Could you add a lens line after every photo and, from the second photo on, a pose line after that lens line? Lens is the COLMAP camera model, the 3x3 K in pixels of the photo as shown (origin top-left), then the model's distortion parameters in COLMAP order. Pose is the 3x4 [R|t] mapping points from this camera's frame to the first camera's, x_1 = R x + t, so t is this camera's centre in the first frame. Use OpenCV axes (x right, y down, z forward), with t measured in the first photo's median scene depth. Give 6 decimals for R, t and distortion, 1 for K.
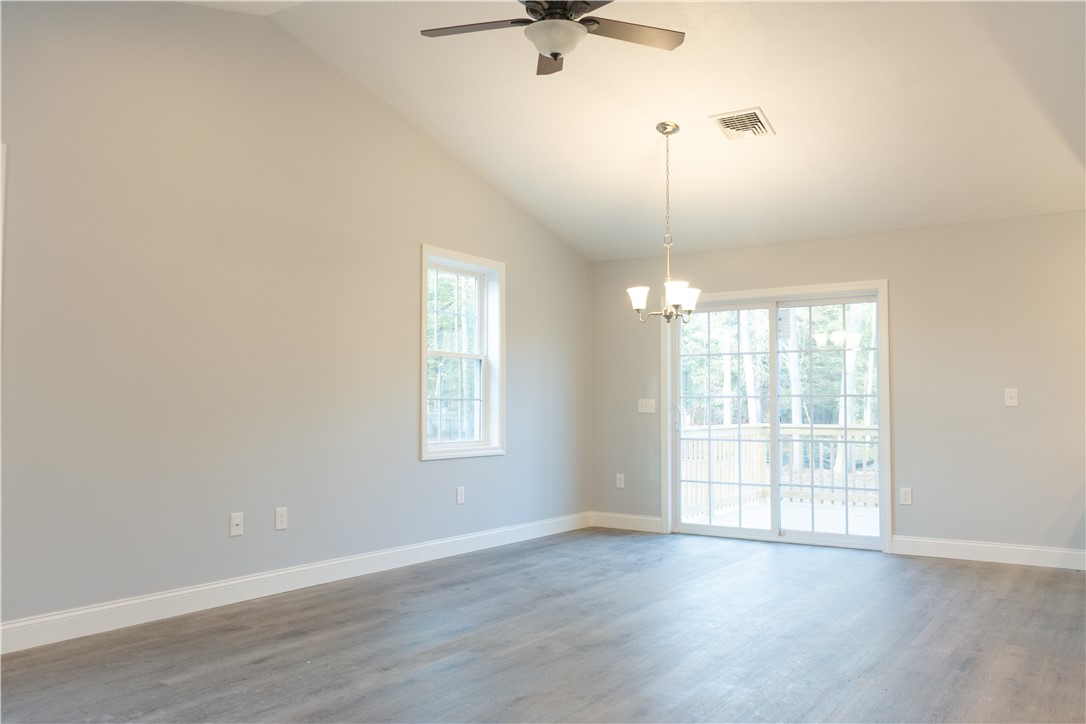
lens RADIAL K [[825.9, 0, 552.1], [0, 825.9, 360.8], [0, 0, 1]] dist [-0.011757, 0.024698]
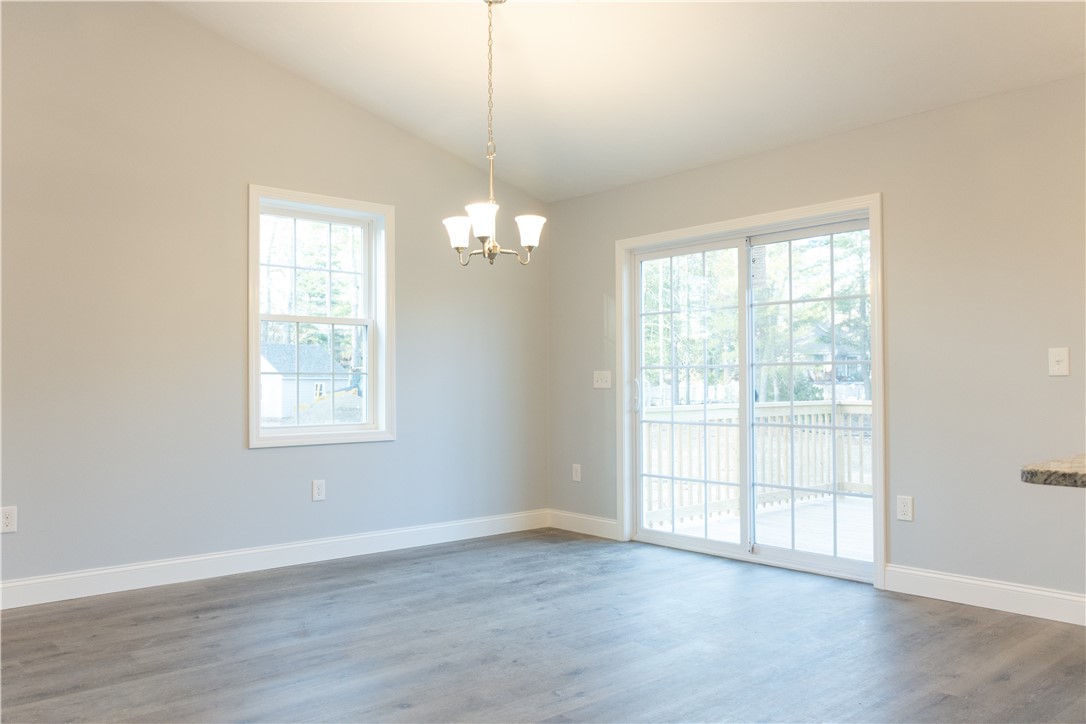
lens RADIAL K [[825.9, 0, 542.1], [0, 825.9, 360.0], [0, 0, 1]] dist [-0.011757, 0.024698]
pose [[0.968251, -0.014011, -0.249587, 0.283733], [0.021241, 0.999429, 0.026296, 0.015266], [0.249076, -0.030763, 0.967995, 0.242542]]
